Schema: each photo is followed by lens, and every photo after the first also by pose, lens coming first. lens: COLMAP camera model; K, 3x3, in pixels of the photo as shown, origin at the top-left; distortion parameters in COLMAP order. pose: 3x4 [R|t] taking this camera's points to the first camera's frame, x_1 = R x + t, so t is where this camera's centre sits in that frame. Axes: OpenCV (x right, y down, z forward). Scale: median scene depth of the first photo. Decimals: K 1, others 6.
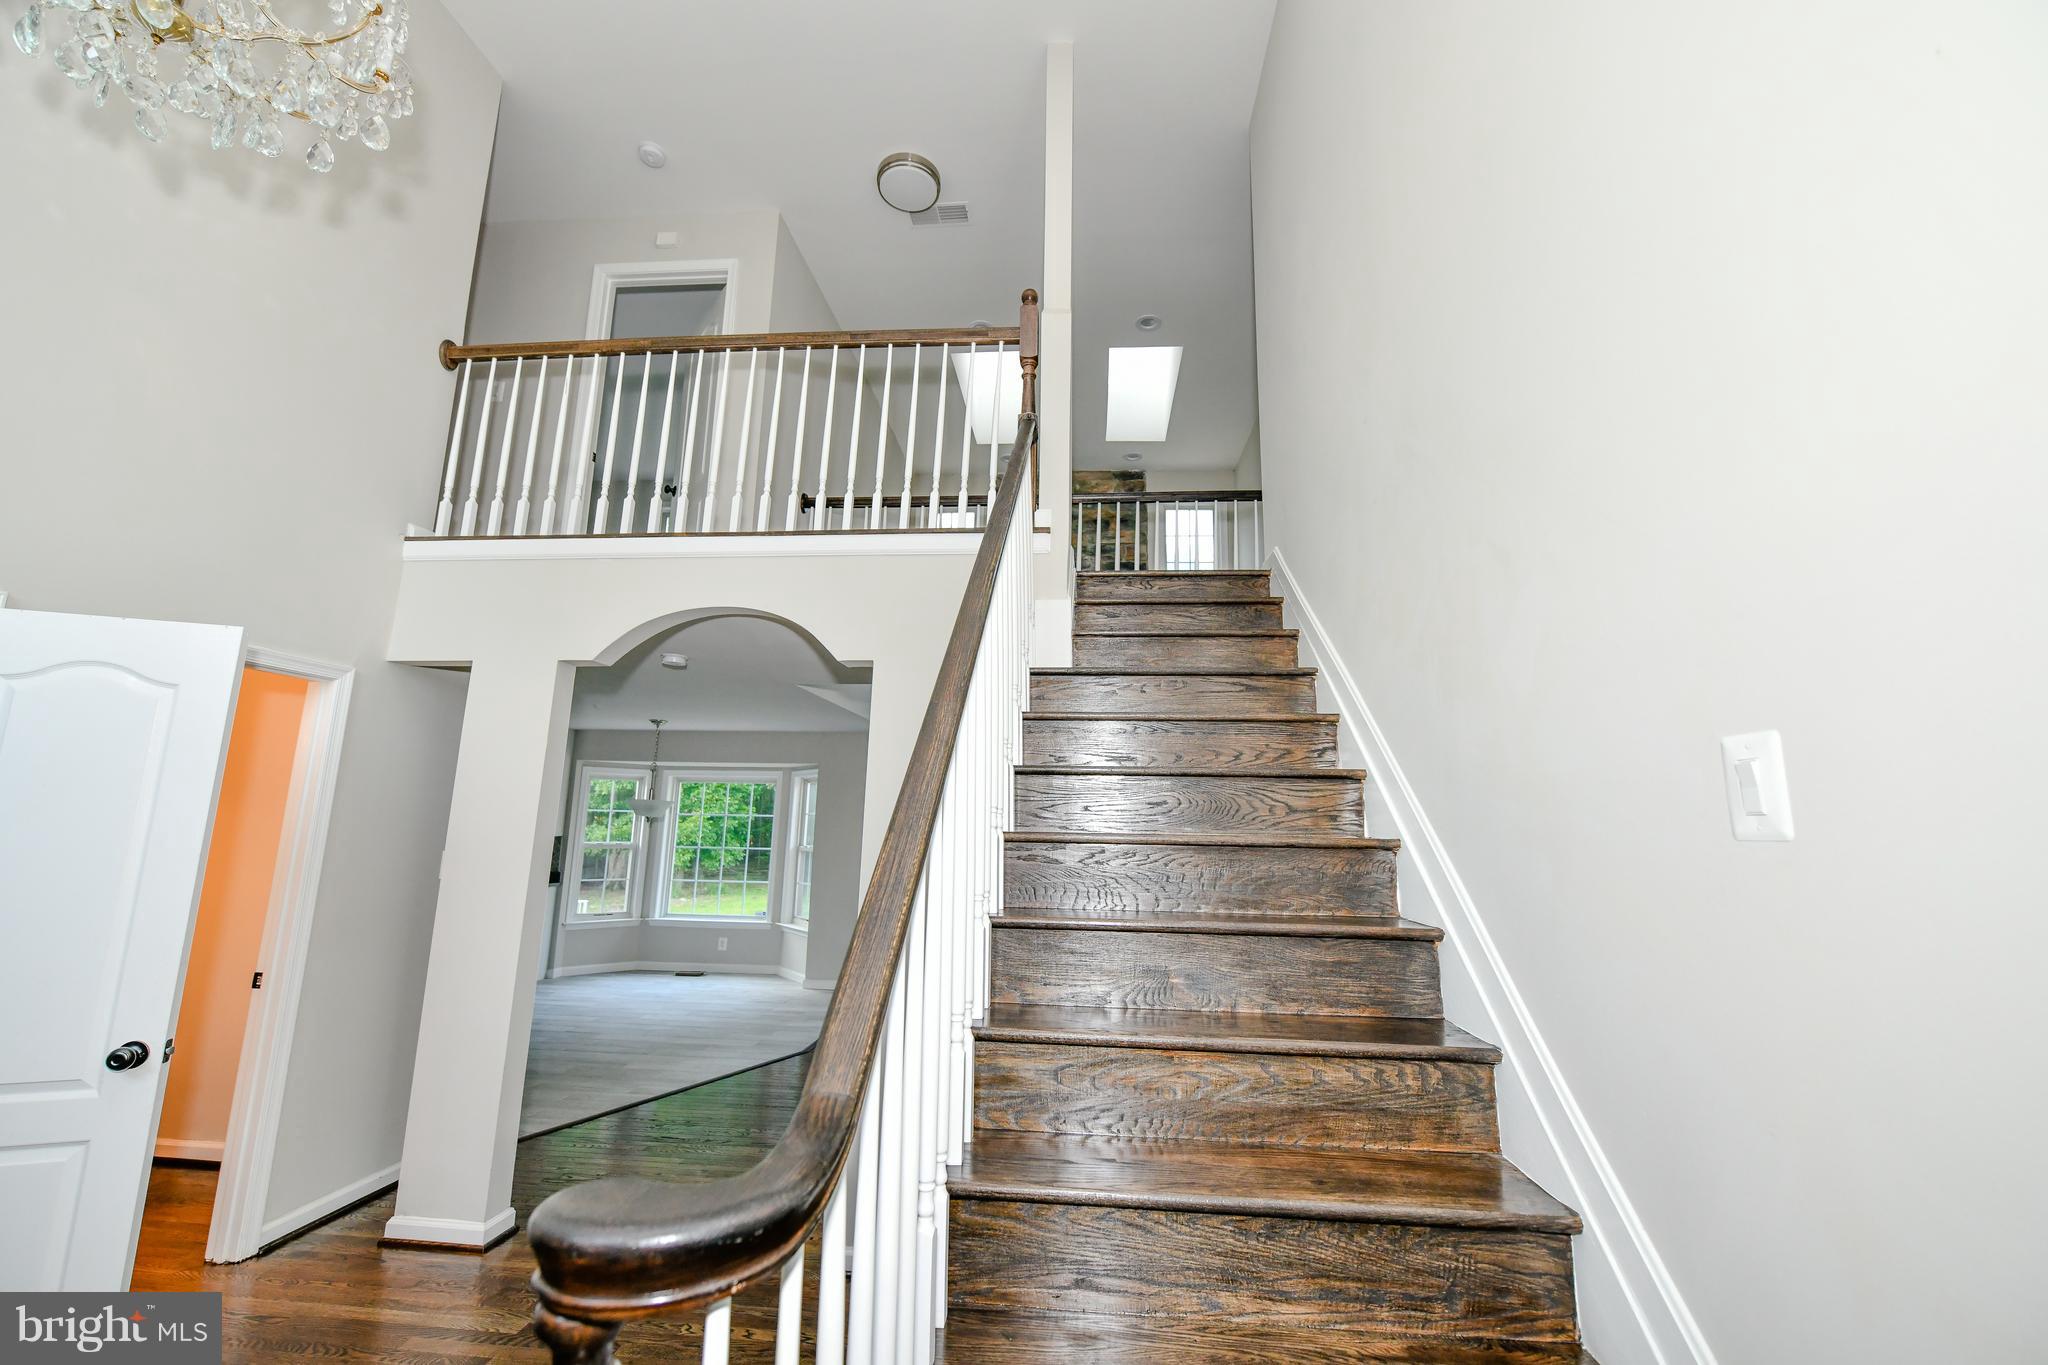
lens RADIAL K [[821.4, 0, 1025.9], [0, 821.4, 678.1], [0, 0, 1]] dist [-0.002004, -0.000106]
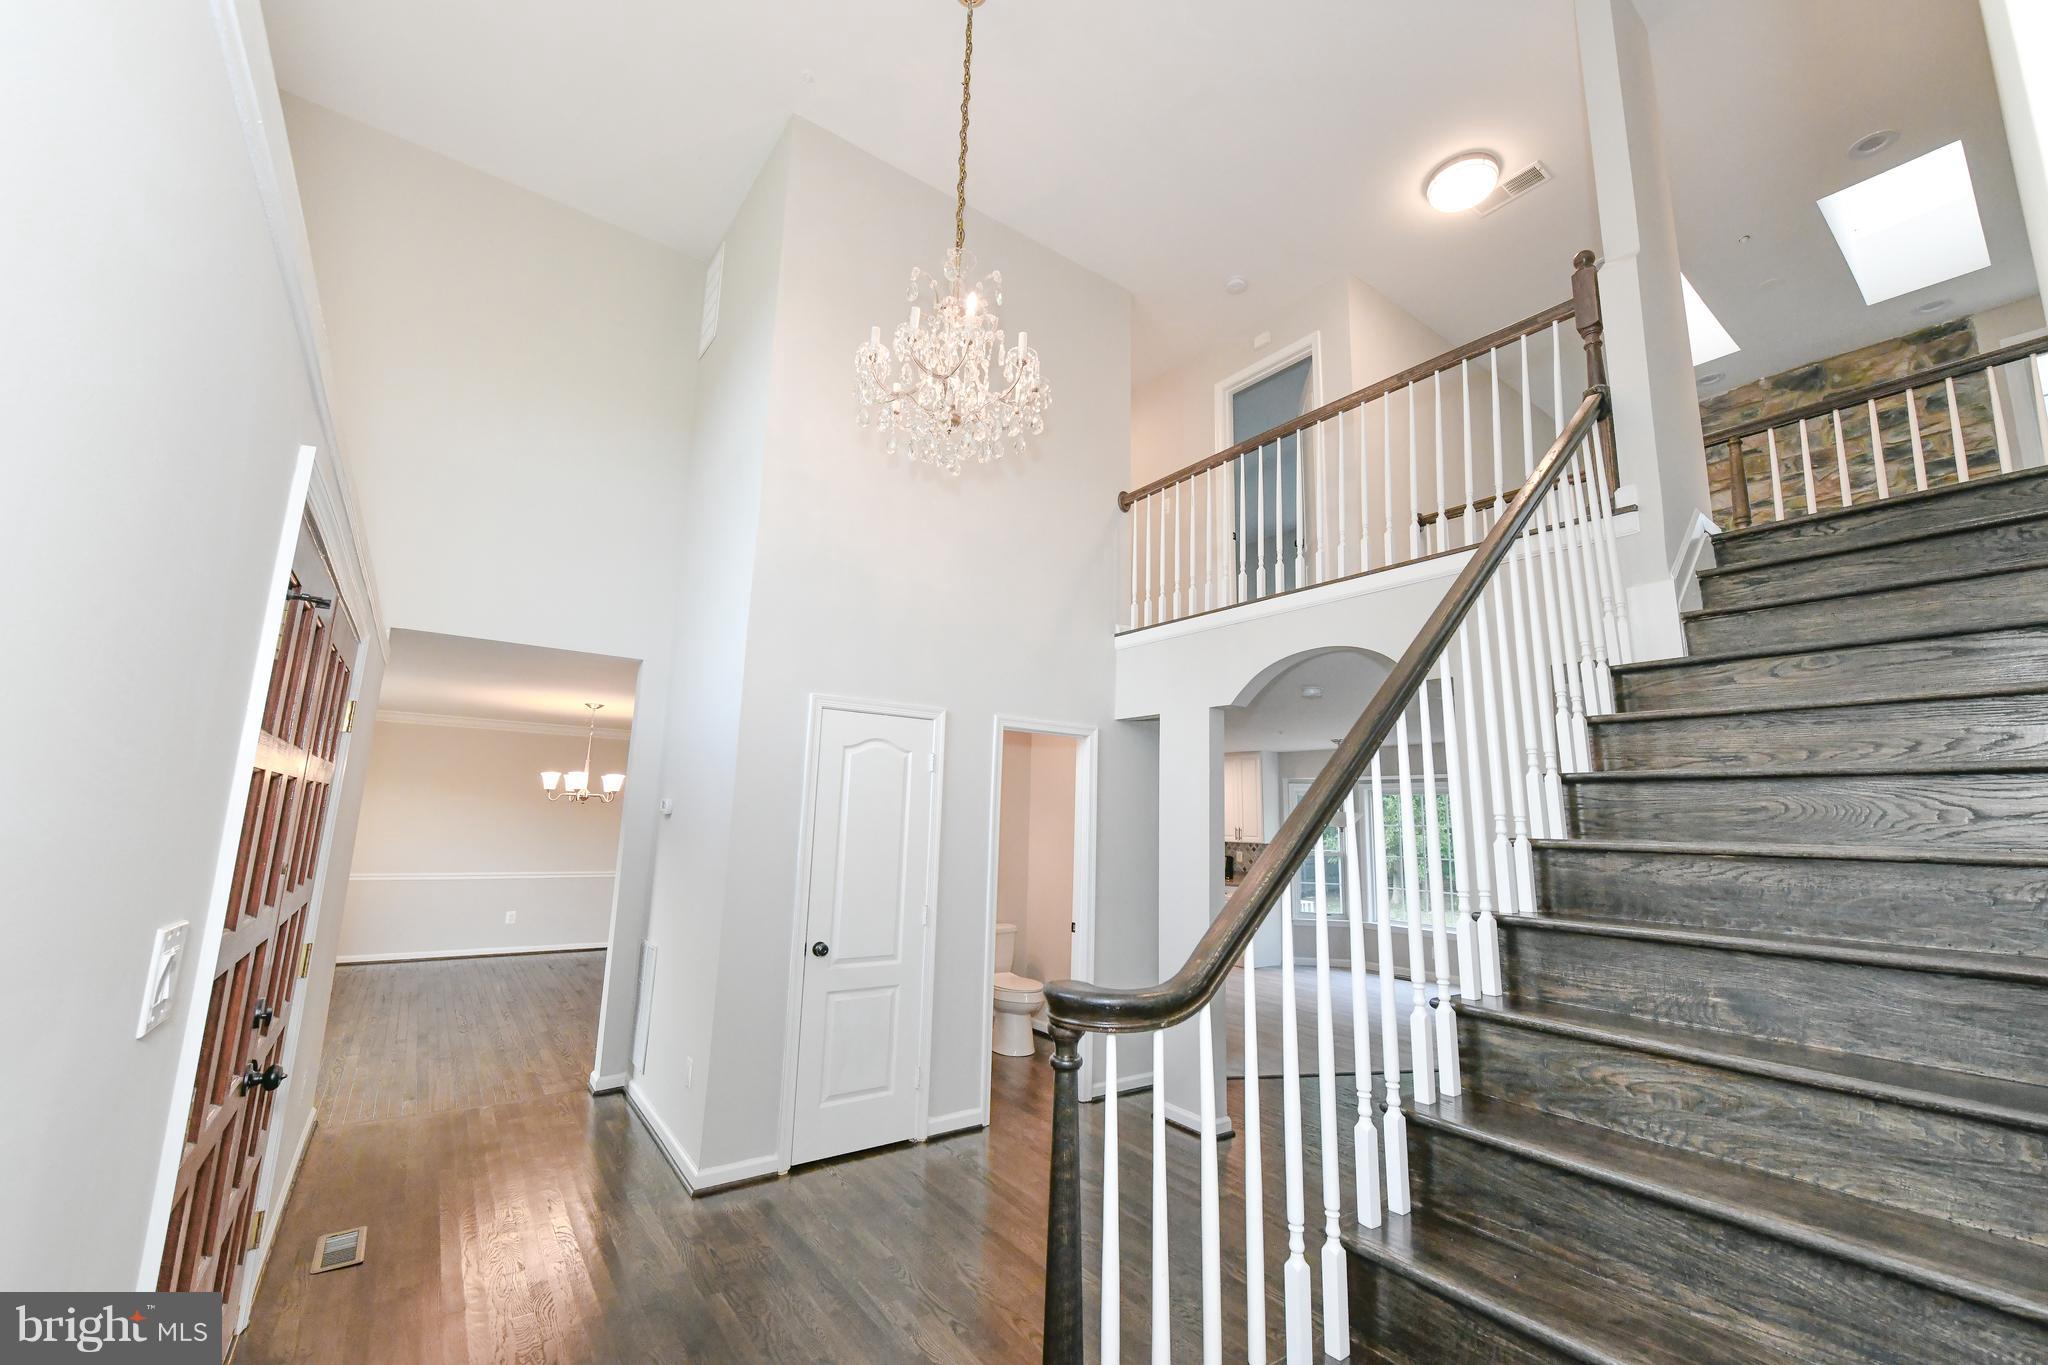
lens RADIAL K [[821.4, 0, 1017.0], [0, 821.4, 677.0], [0, 0, 1]] dist [-0.002004, -0.000106]
pose [[0.649242, -0.134559, -0.748584, 0.363076], [0.122733, 0.989862, -0.071483, -0.022786], [0.750614, -0.045467, 0.659175, -0.172012]]
